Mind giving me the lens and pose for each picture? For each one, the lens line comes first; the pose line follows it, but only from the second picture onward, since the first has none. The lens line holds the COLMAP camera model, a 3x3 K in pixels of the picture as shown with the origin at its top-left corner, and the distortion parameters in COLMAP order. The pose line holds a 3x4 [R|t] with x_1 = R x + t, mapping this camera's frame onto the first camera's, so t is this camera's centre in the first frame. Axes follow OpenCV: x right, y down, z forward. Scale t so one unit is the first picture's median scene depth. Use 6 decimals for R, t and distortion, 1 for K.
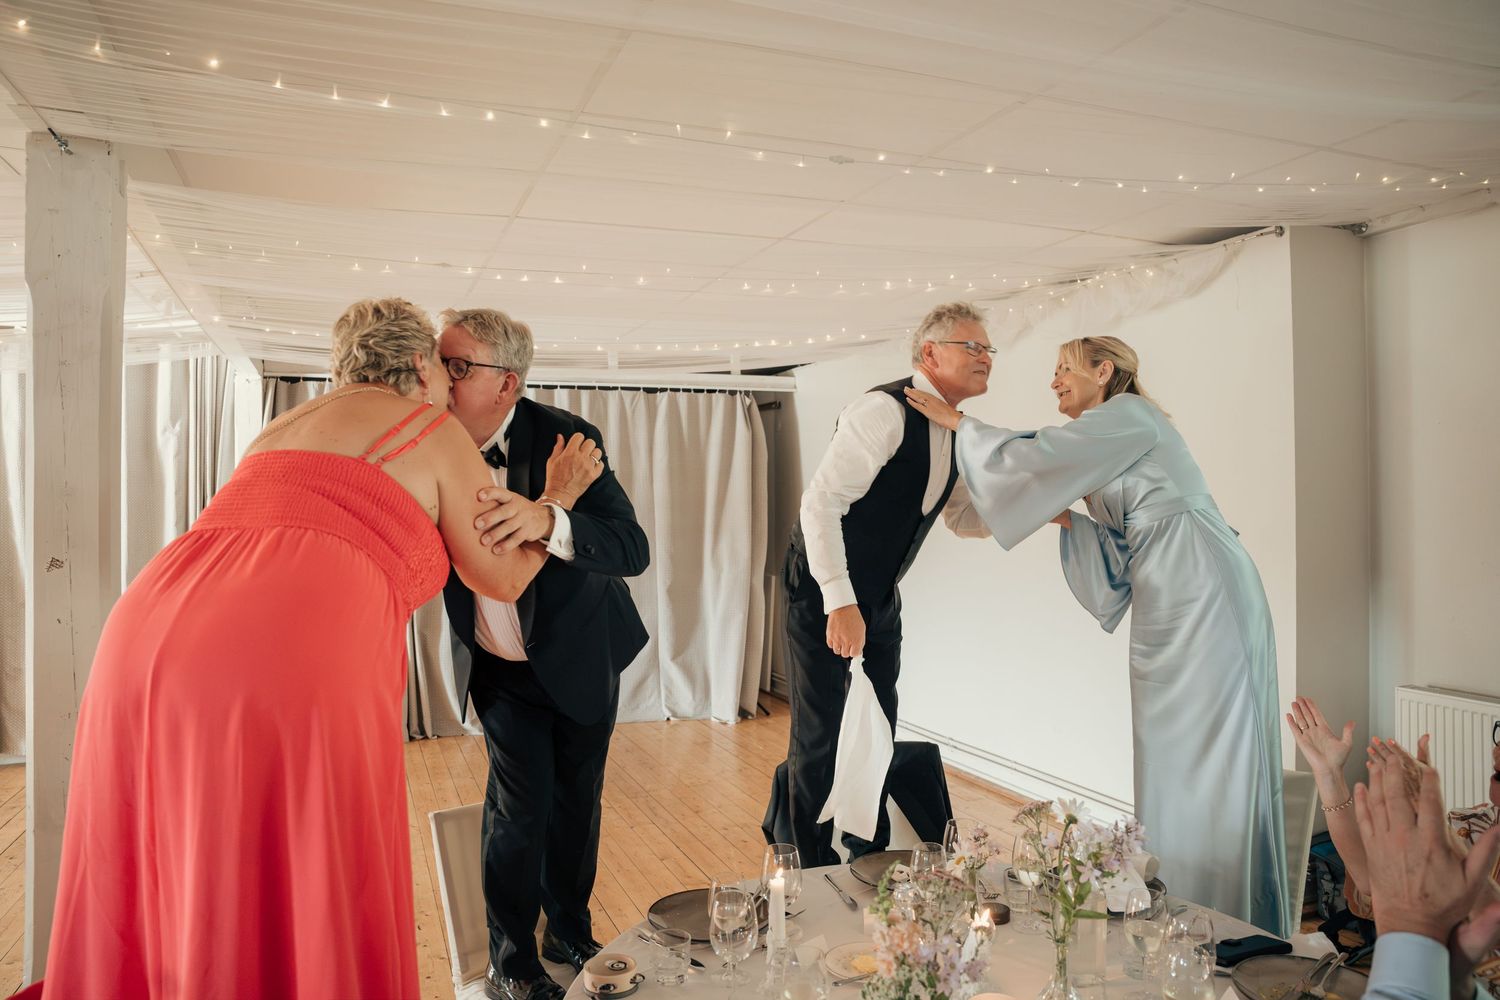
lens RADIAL K [[998.5, 0, 750.0], [0, 998.5, 500.0], [0, 0, 1]] dist [-0.098182, 0.107644]
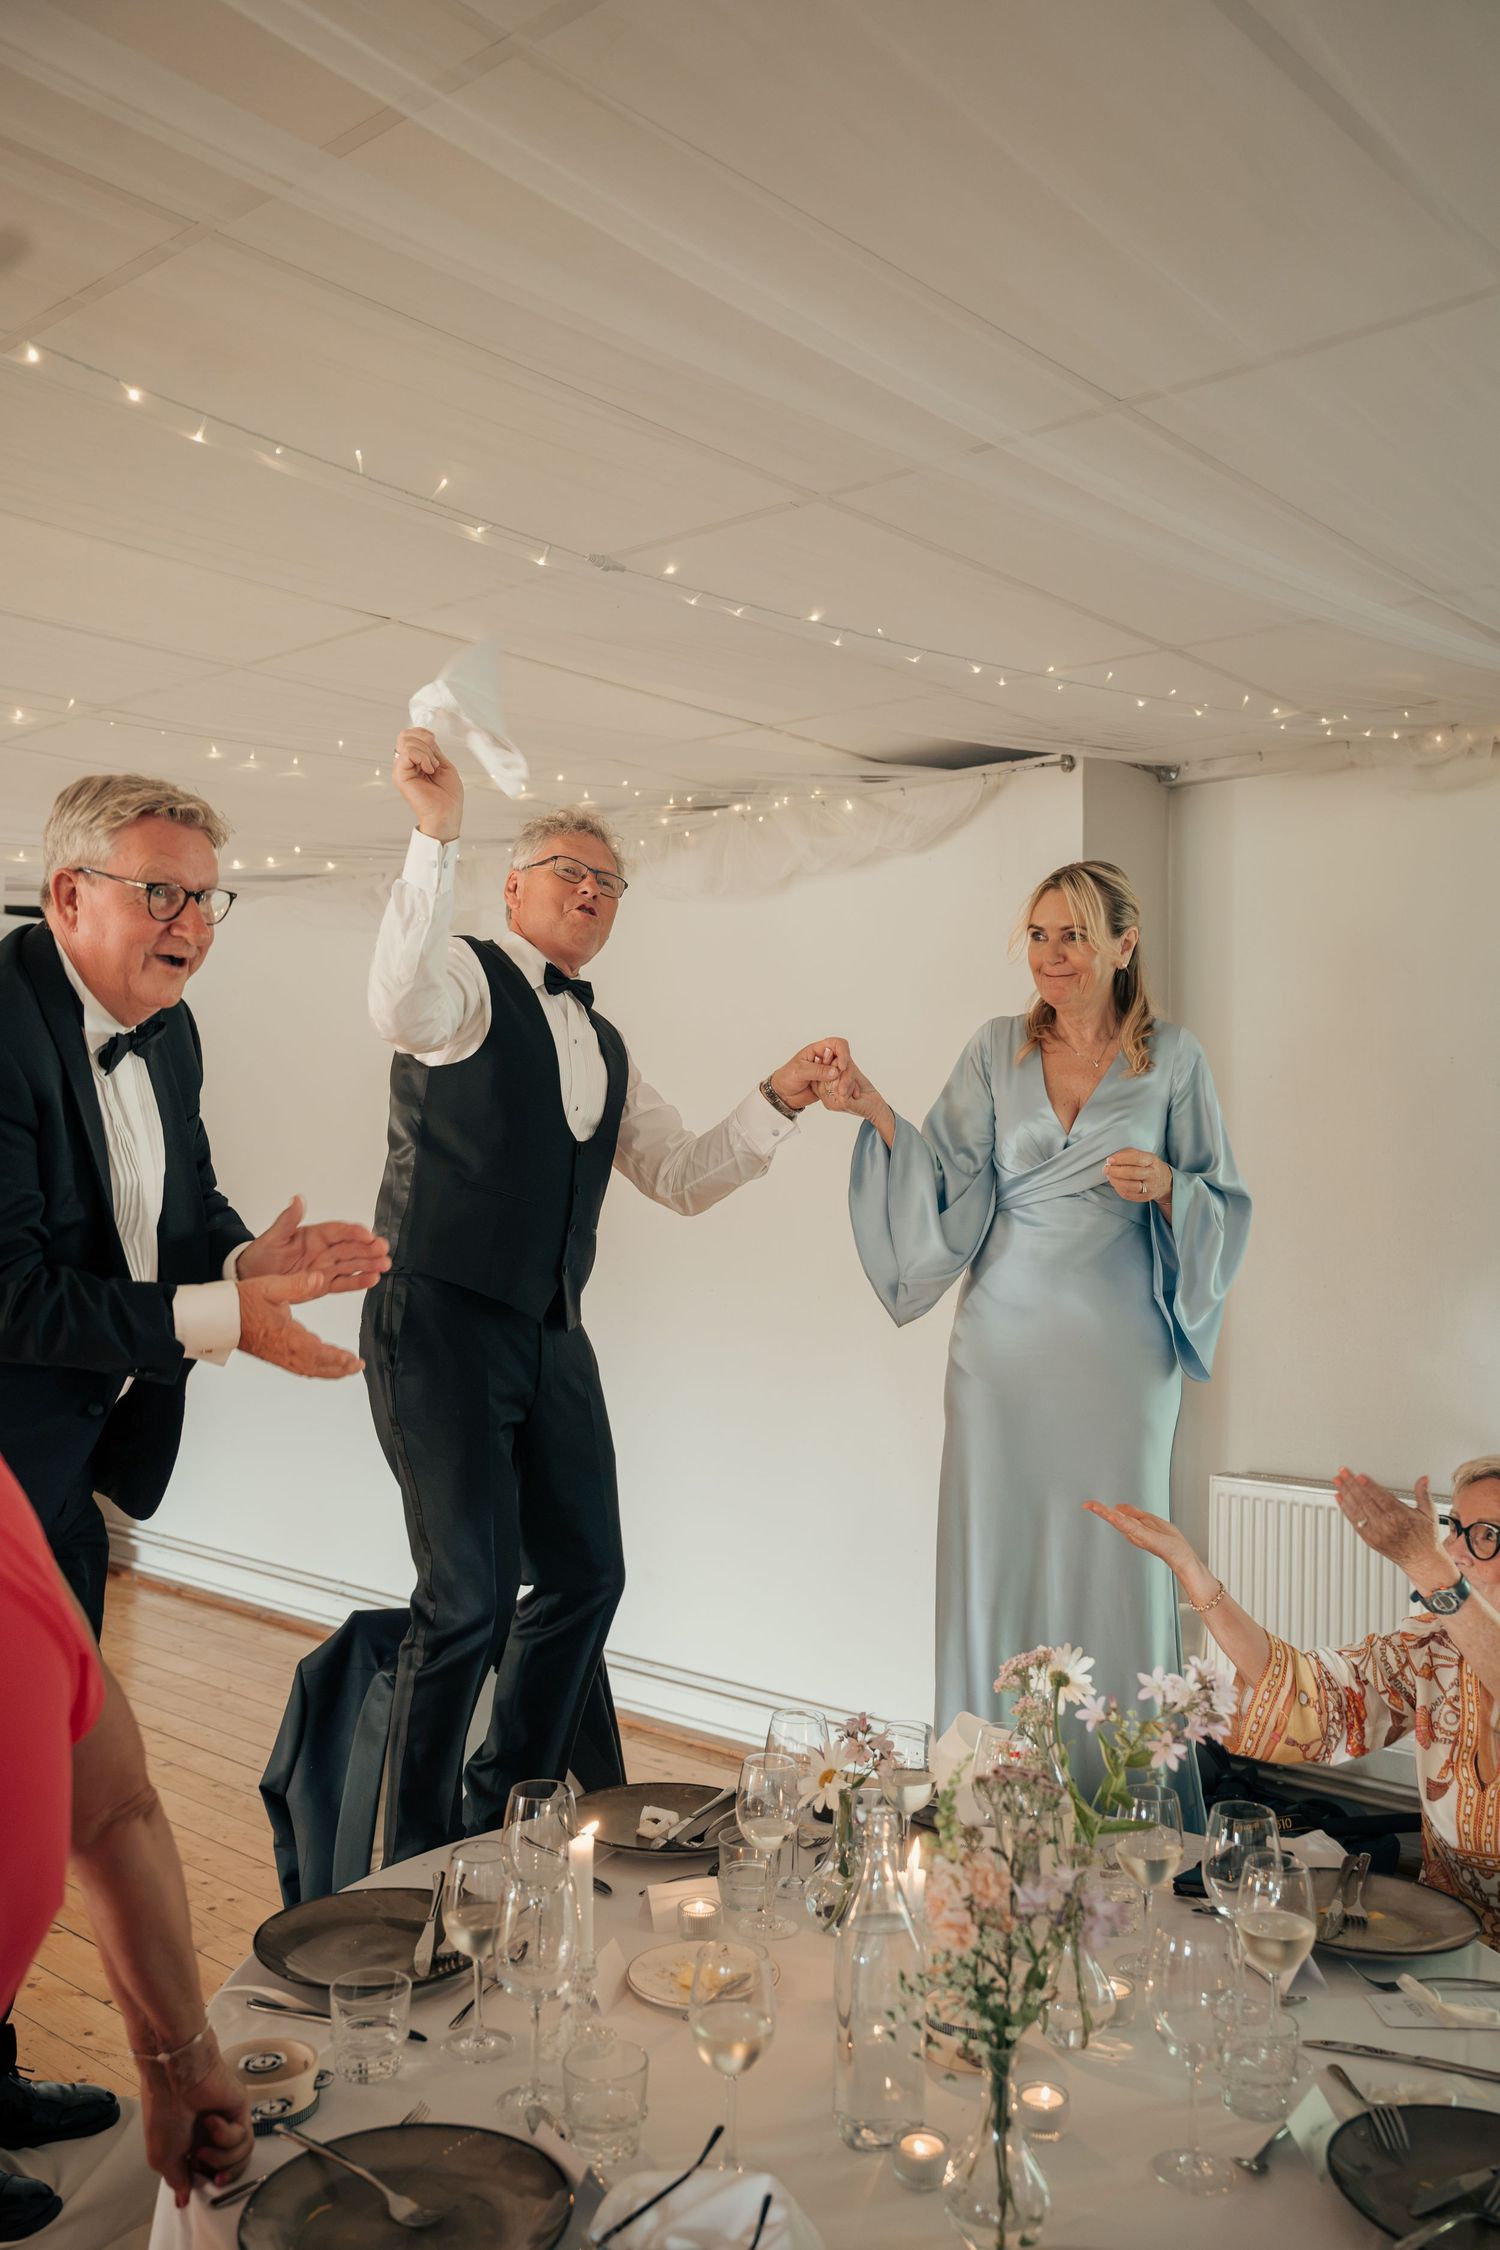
lens RADIAL K [[1852.0, 0, 750.0], [0, 1852.0, 1125.0], [0, 0, 1]] dist [-0.000960, 0.148781]
pose [[0.902778, 0.036176, 0.428582, -0.154725], [-0.023303, 0.999107, -0.035247, 0.007619], [-0.429475, 0.021833, 0.902815, 0.004728]]
